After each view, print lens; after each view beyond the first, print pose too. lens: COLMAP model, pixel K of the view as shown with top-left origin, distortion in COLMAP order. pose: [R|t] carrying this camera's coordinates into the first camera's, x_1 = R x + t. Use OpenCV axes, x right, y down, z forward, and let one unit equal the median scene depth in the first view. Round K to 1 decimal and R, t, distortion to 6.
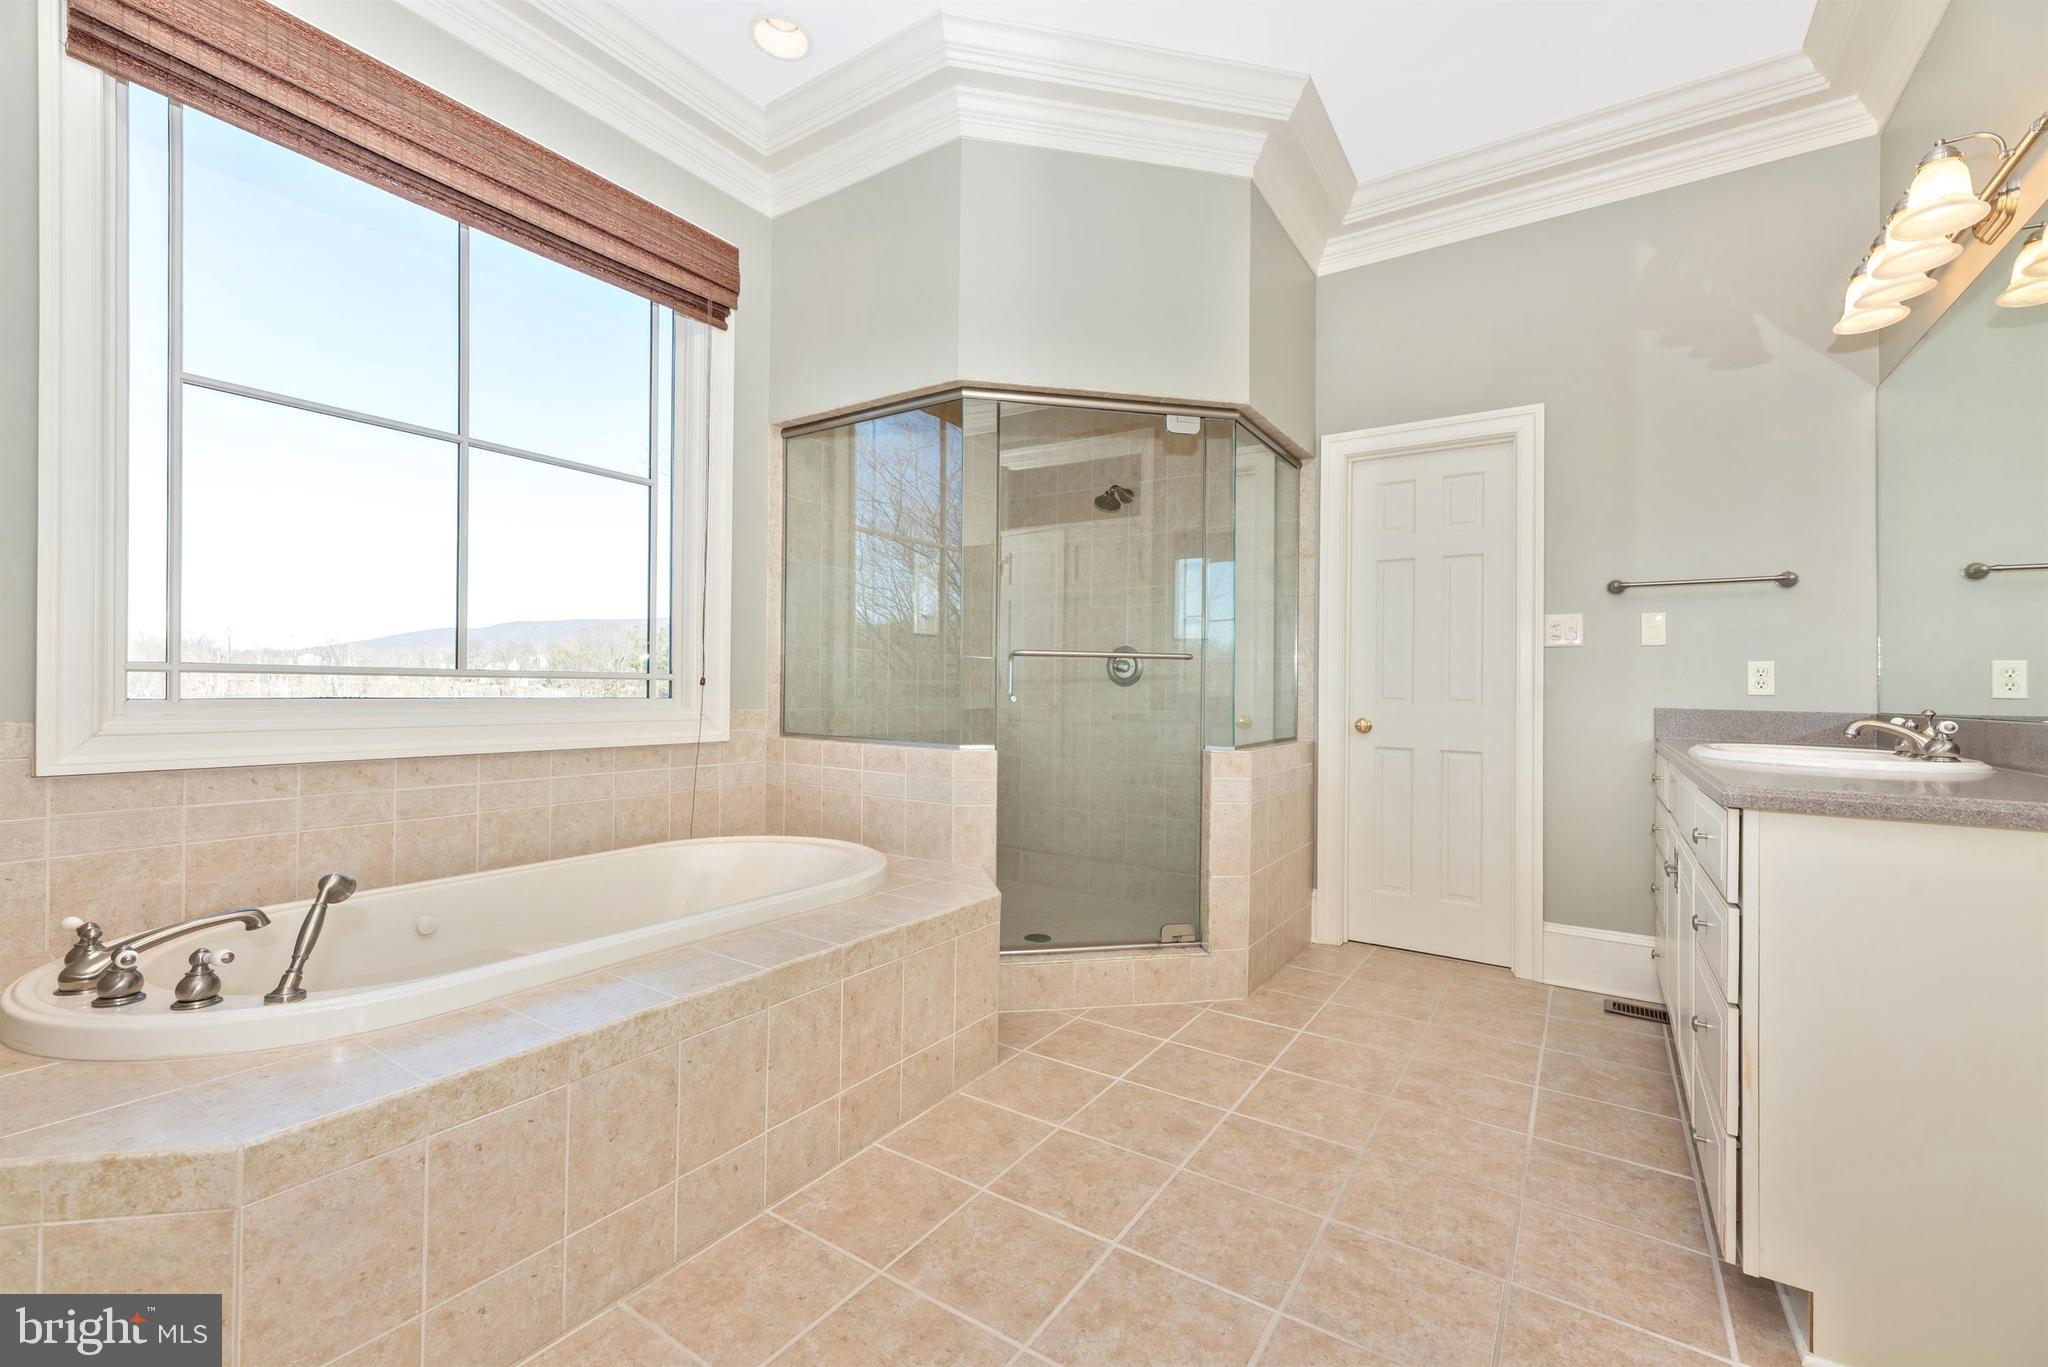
lens RADIAL K [[851.0, 0, 1024.0], [0, 851.0, 683.5], [0, 0, 1]] dist [-0.002439, -0.000096]
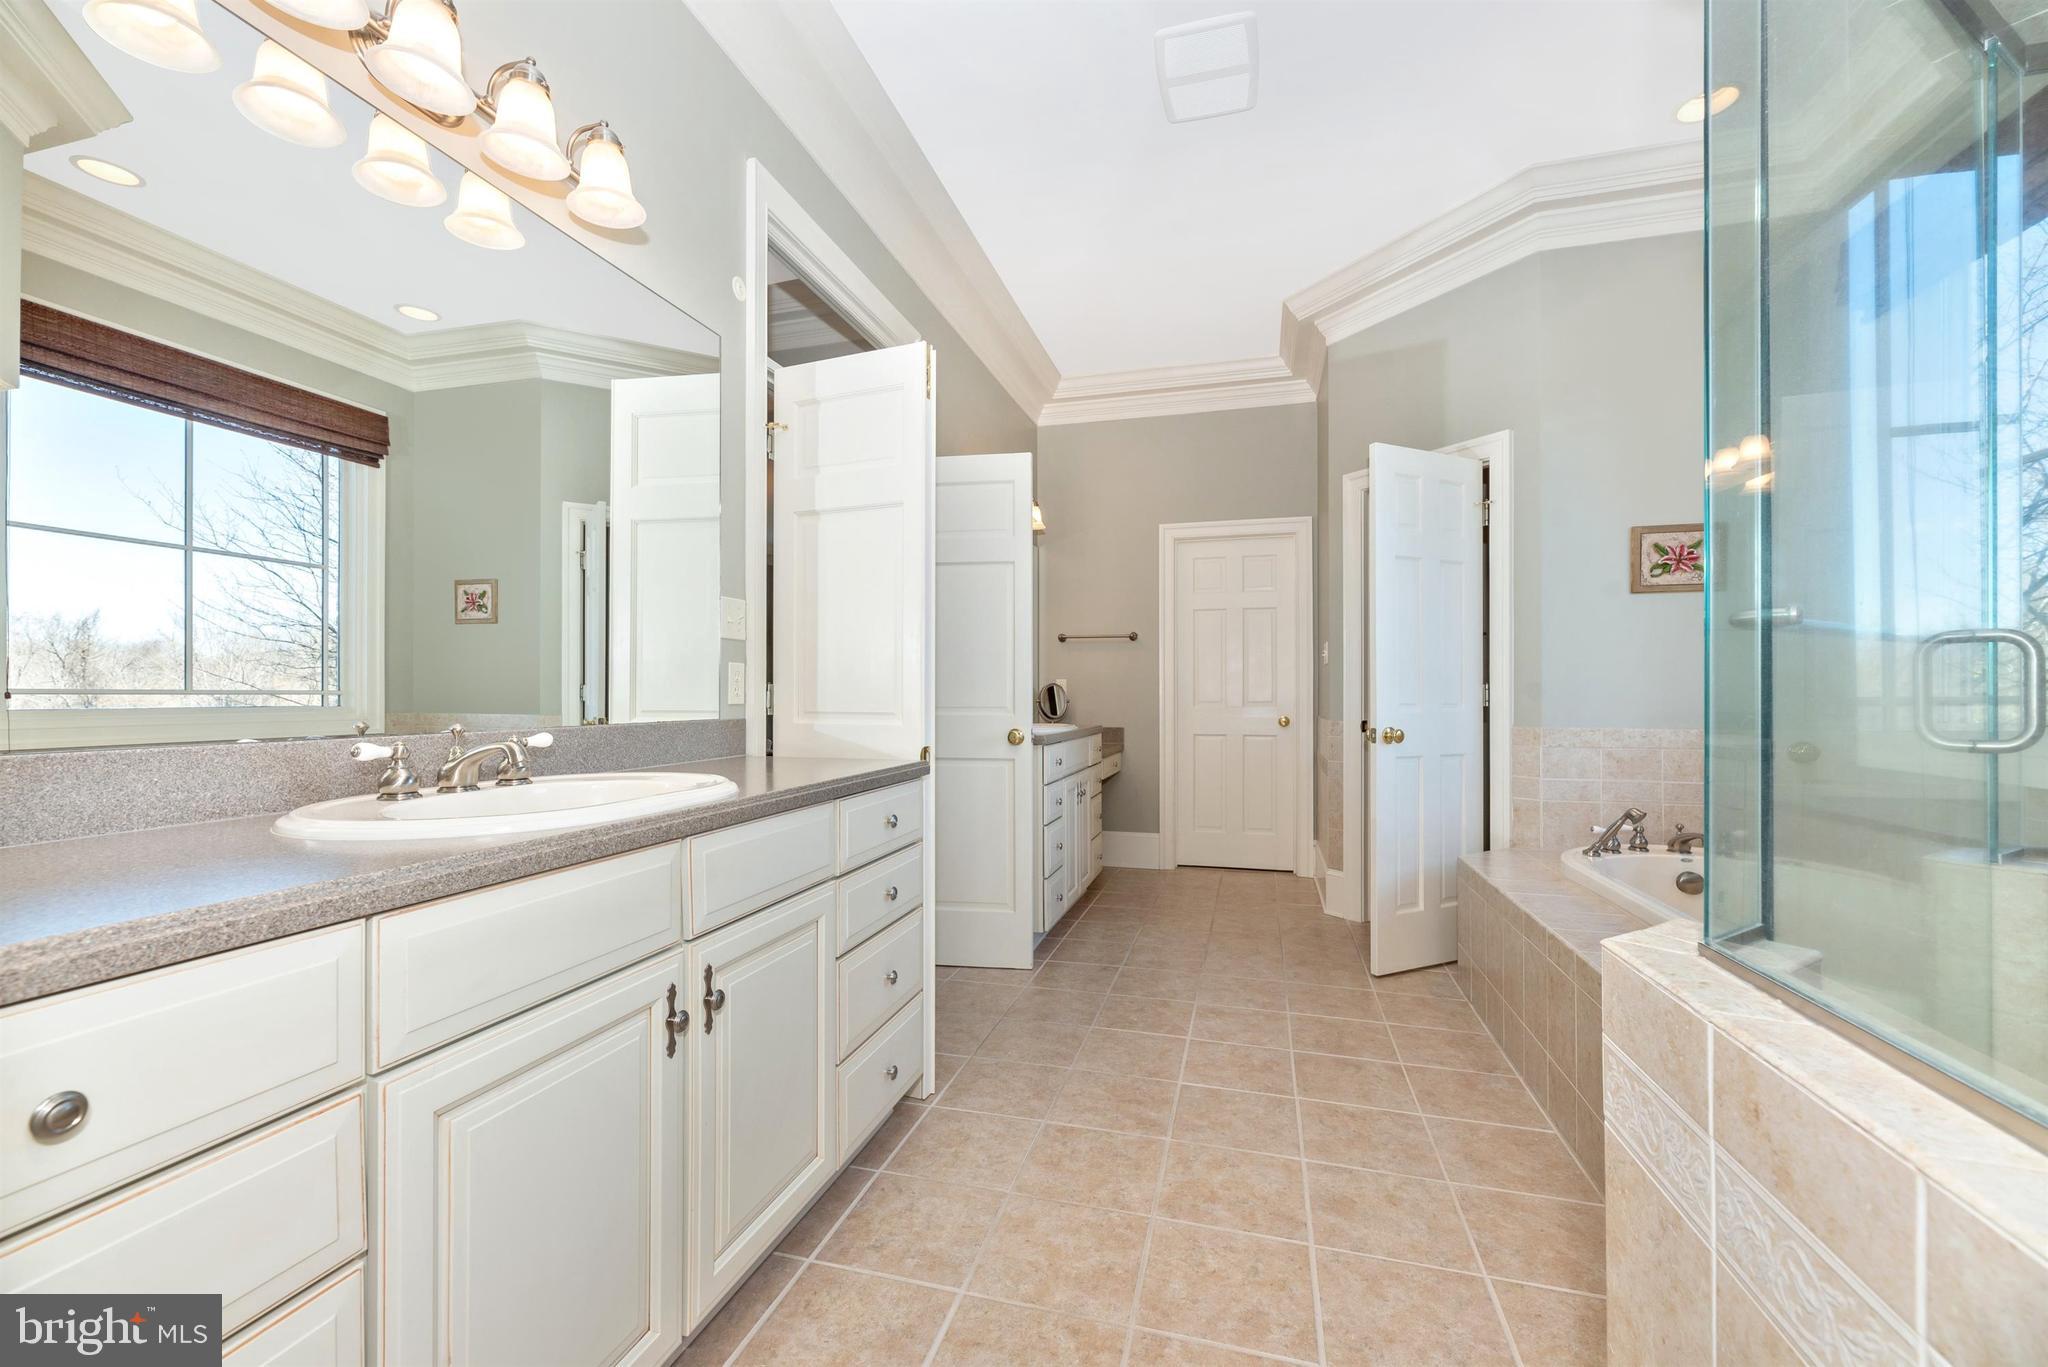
lens RADIAL K [[851.0, 0, 1024.0], [0, 851.0, 683.5], [0, 0, 1]] dist [-0.002439, -0.000096]
pose [[-0.949508, -0.010944, -0.313551, 0.890218], [-0.004724, 0.999777, -0.020588, -0.007990], [0.313707, -0.018067, -0.949348, 1.984164]]
